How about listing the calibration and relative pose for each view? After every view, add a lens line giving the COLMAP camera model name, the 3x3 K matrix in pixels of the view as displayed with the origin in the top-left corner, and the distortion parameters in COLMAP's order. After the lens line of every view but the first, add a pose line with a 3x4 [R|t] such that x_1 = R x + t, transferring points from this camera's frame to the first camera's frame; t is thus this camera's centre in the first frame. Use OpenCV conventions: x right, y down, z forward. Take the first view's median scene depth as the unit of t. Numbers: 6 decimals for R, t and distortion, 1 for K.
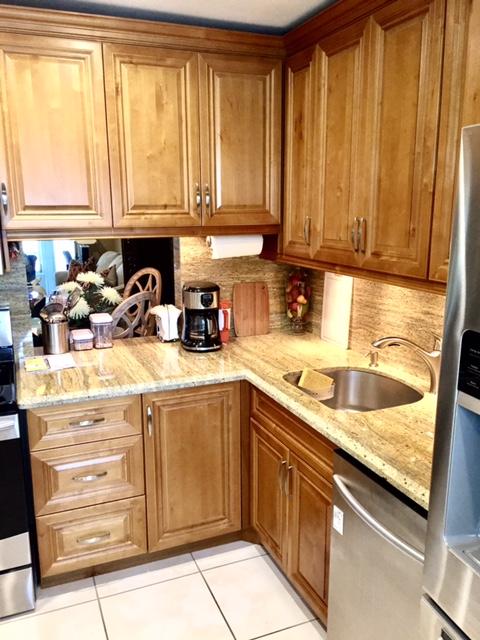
lens RADIAL K [[550.1, 0, 240.0], [0, 550.1, 320.0], [0, 0, 1]] dist [0.083785, -0.109239]
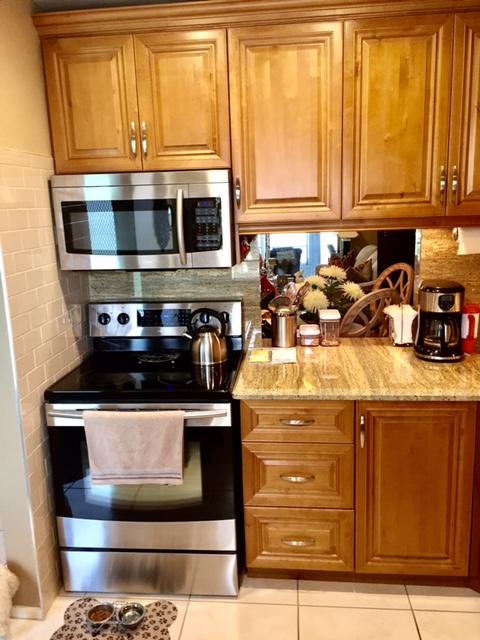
lens RADIAL K [[550.1, 0, 240.0], [0, 550.1, 320.0], [0, 0, 1]] dist [0.083785, -0.109239]
pose [[0.884724, 0.073778, -0.460240, 0.061823], [-0.068595, 0.997252, 0.028002, -0.011788], [0.461041, 0.006795, 0.887353, 0.089229]]
